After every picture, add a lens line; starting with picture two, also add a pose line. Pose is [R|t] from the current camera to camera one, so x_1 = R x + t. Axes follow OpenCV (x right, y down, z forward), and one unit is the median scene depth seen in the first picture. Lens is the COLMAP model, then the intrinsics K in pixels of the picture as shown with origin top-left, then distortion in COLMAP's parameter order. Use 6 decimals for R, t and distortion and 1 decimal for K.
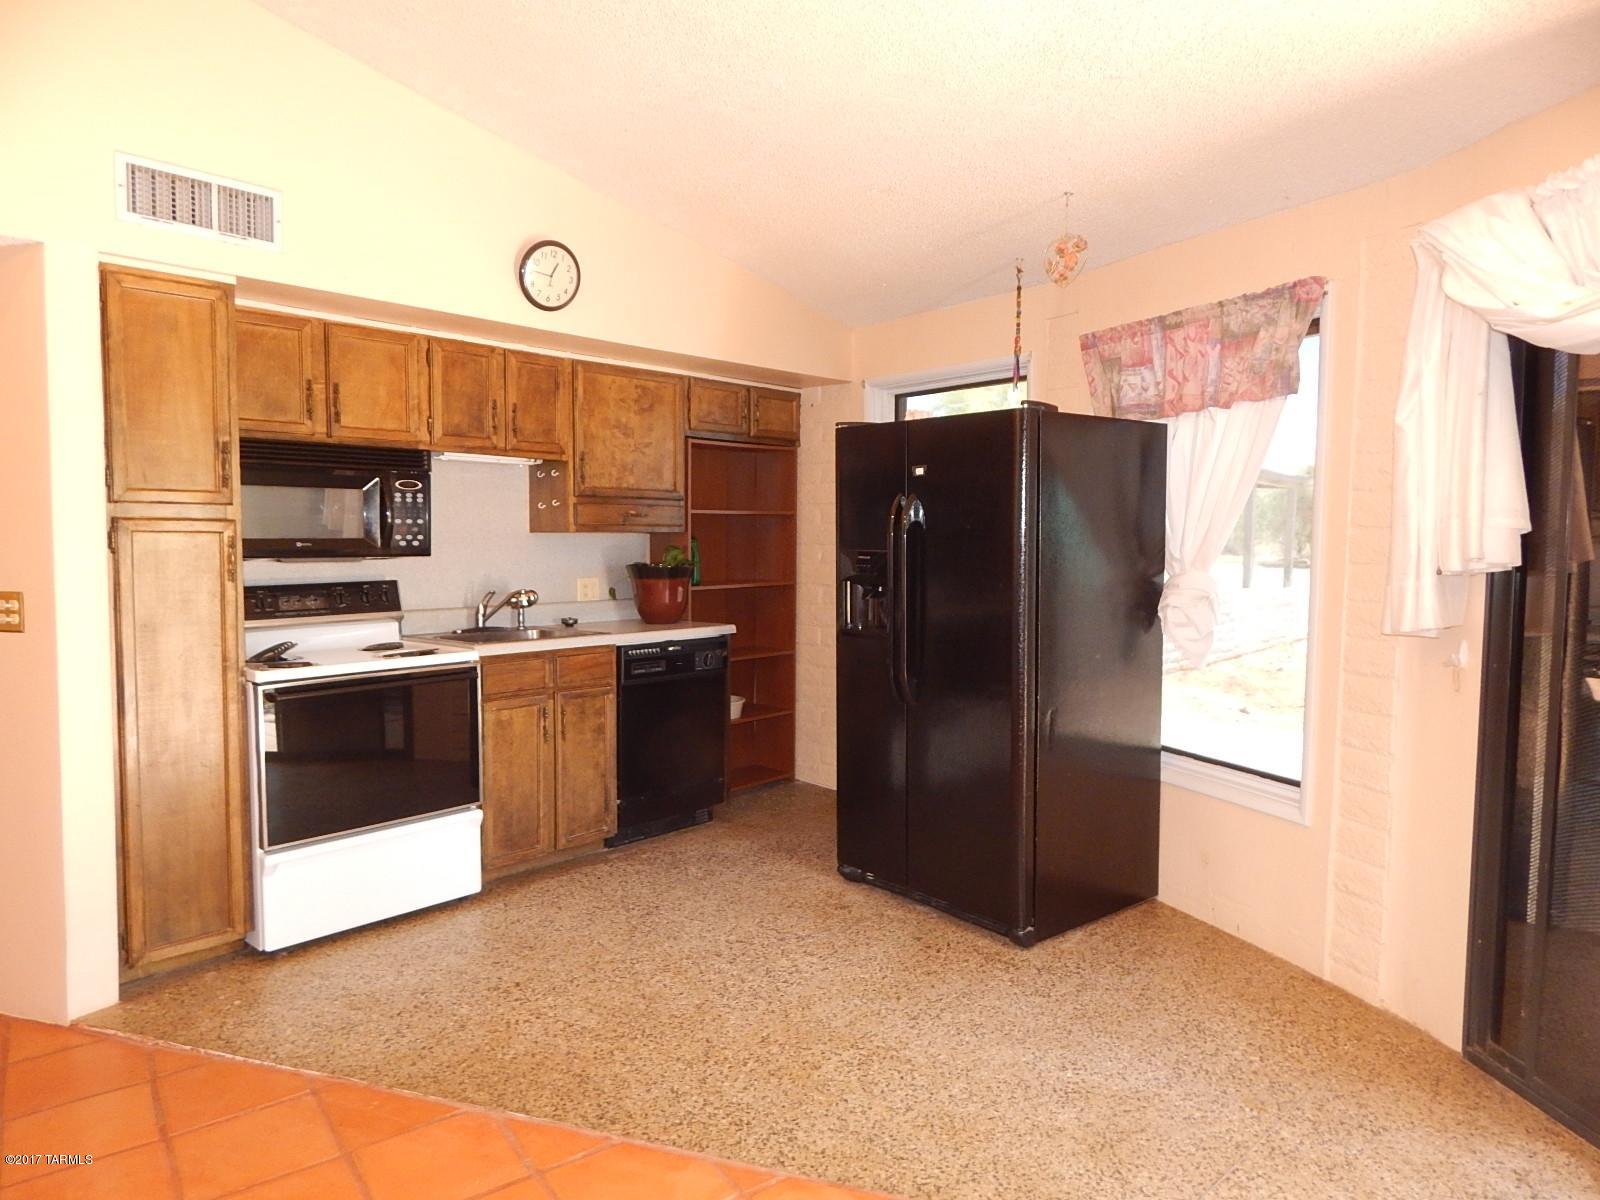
lens RADIAL K [[1063.4, 0, 803.5], [0, 1063.4, 583.6], [0, 0, 1]] dist [0.017839, -0.017639]
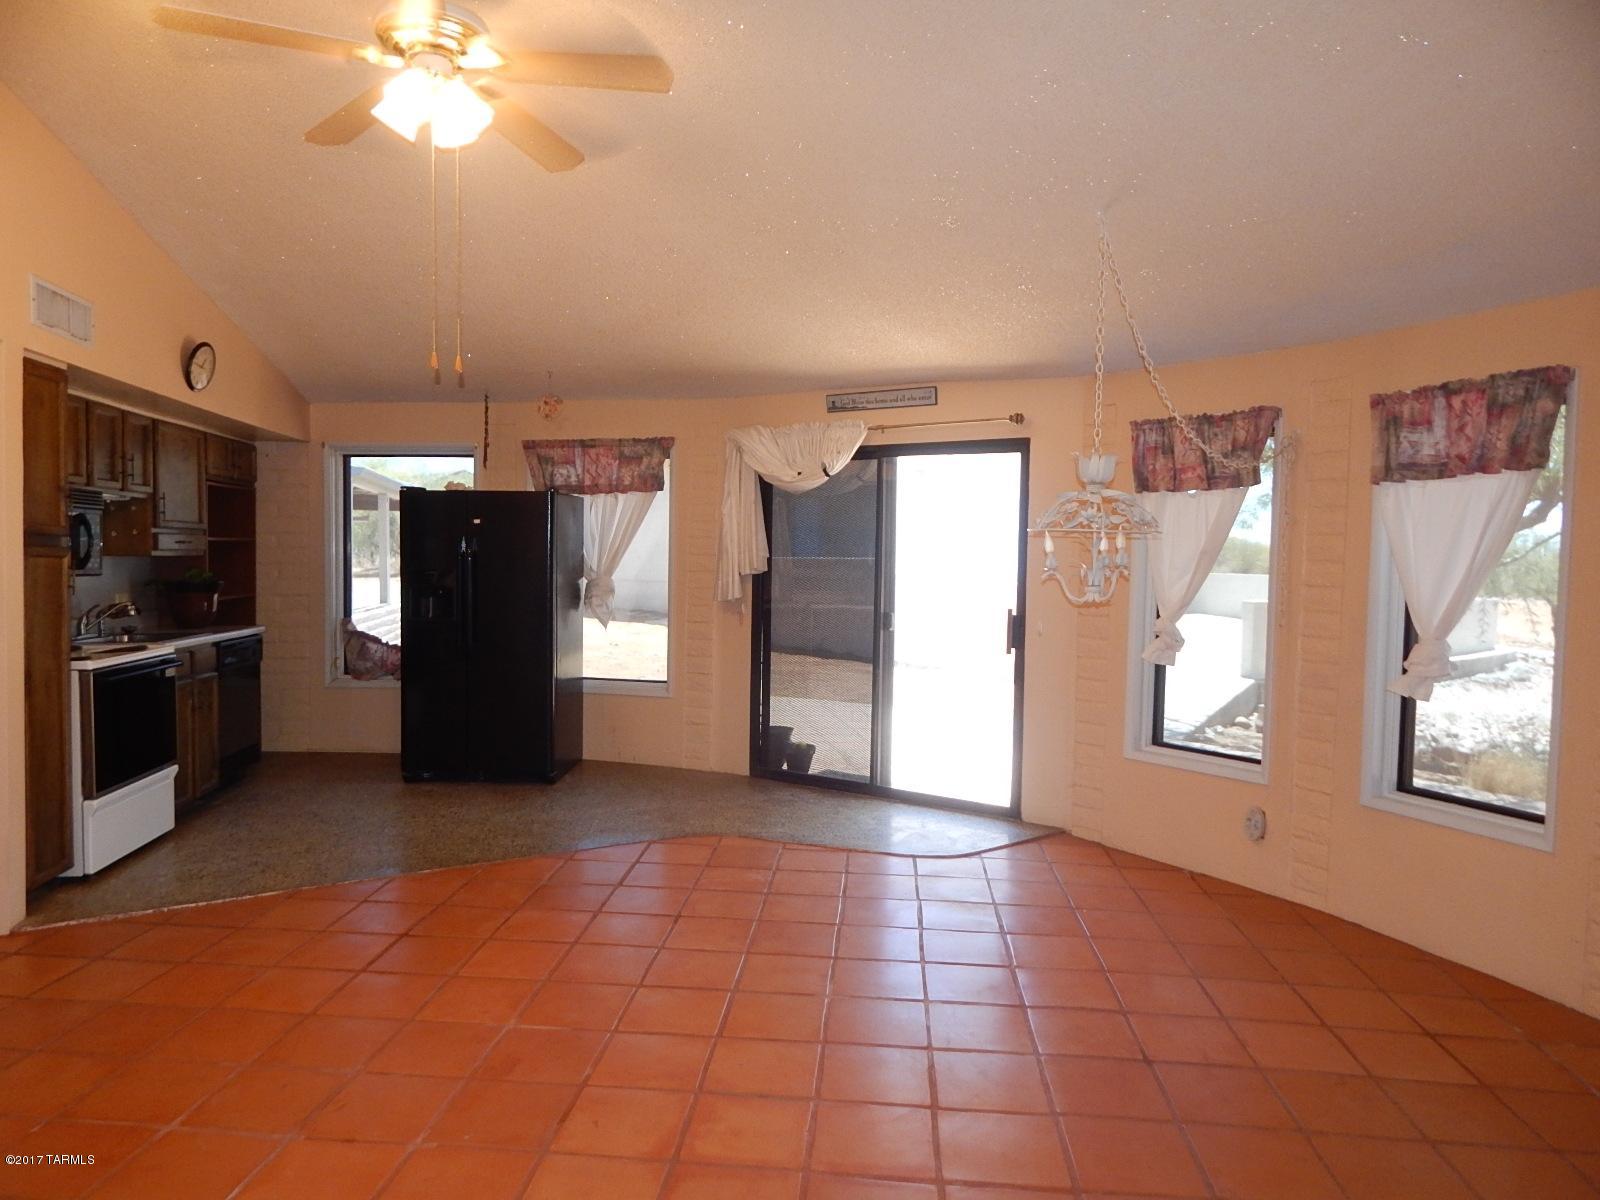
lens RADIAL K [[1063.4, 0, 803.5], [0, 1063.4, 583.6], [0, 0, 1]] dist [0.017839, -0.017639]
pose [[0.643975, -0.018872, 0.764814, -0.837474], [0.032916, 0.999453, -0.003053, 0.016645], [-0.764338, 0.027141, 0.644244, -0.476076]]
